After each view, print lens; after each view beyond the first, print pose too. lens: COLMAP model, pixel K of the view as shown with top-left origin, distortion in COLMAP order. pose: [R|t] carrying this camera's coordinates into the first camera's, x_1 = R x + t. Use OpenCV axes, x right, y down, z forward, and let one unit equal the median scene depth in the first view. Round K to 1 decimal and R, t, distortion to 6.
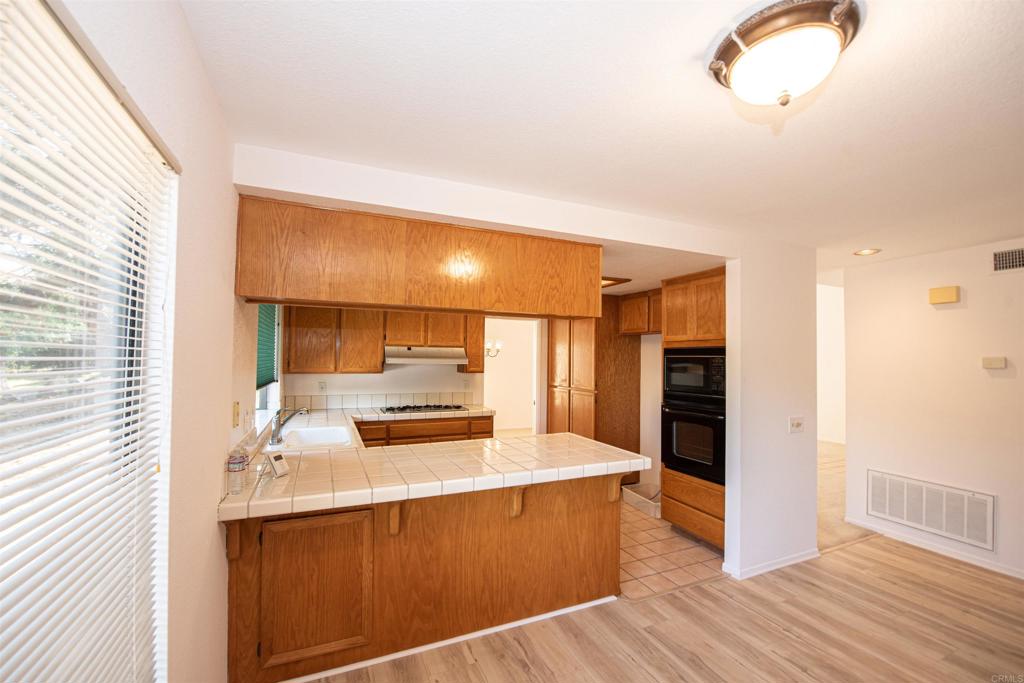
lens RADIAL K [[423.7, 0, 507.4], [0, 423.7, 345.3], [0, 0, 1]] dist [-0.016541, -0.001989]
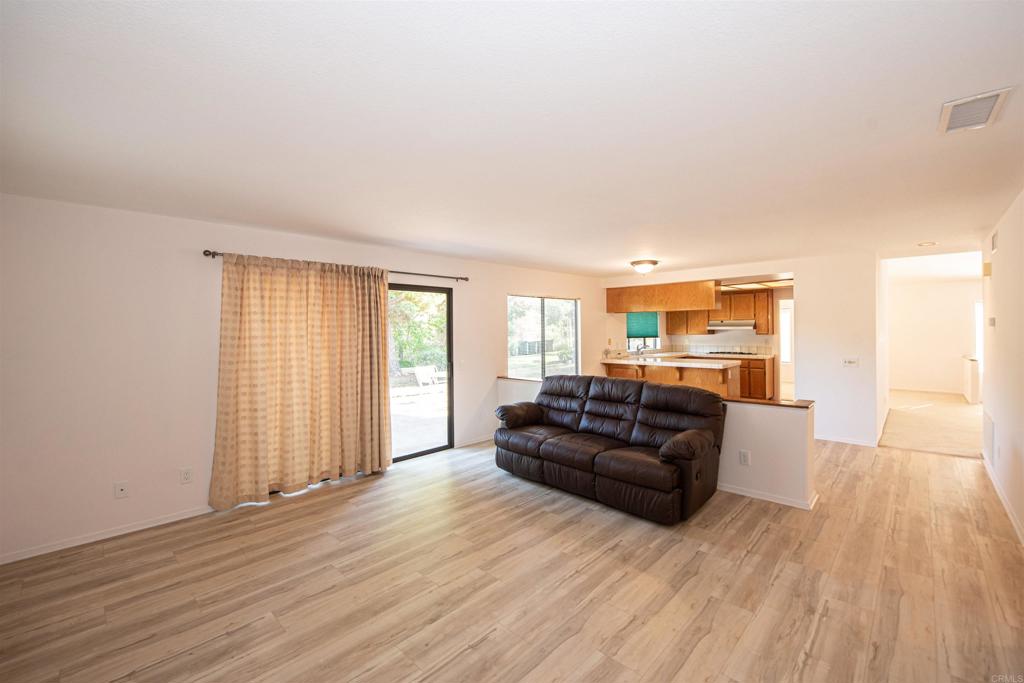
lens RADIAL K [[423.7, 0, 523.5], [0, 423.7, 321.6], [0, 0, 1]] dist [-0.016541, -0.001989]
pose [[0.382847, -0.031075, -0.923289, 2.121745], [0.040820, 0.999027, -0.016698, 0.004246], [0.922910, -0.031296, 0.383743, -1.001980]]
